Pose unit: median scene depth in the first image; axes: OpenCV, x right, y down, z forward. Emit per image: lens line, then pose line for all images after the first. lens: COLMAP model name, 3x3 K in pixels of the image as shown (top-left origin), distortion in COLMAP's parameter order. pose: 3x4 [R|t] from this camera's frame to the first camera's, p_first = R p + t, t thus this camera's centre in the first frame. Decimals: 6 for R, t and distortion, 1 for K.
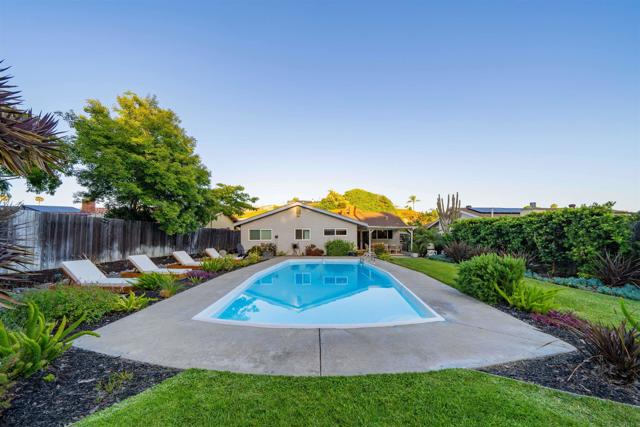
lens RADIAL K [[231.8, 0, 319.6], [0, 231.8, 229.1], [0, 0, 1]] dist [-0.000620, 0.000003]
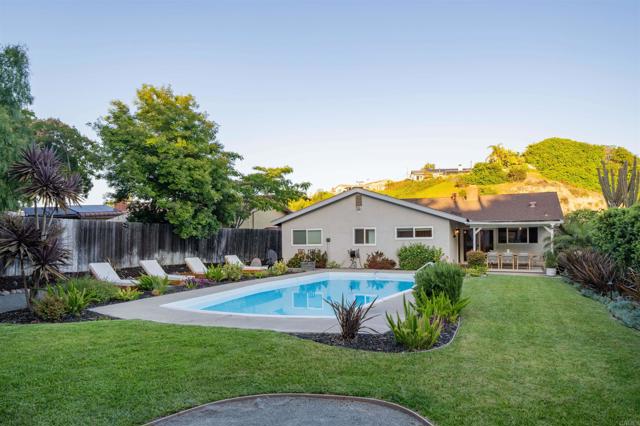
lens RADIAL K [[436.4, 0, 320.0], [0, 436.4, 213.0], [0, 0, 1]] dist [-0.000304, -0.000604]
pose [[0.931381, -0.021997, -0.363381, 0.399326], [0.014260, 0.999611, -0.023960, -0.024173], [0.363767, 0.017134, 0.931332, -0.327773]]
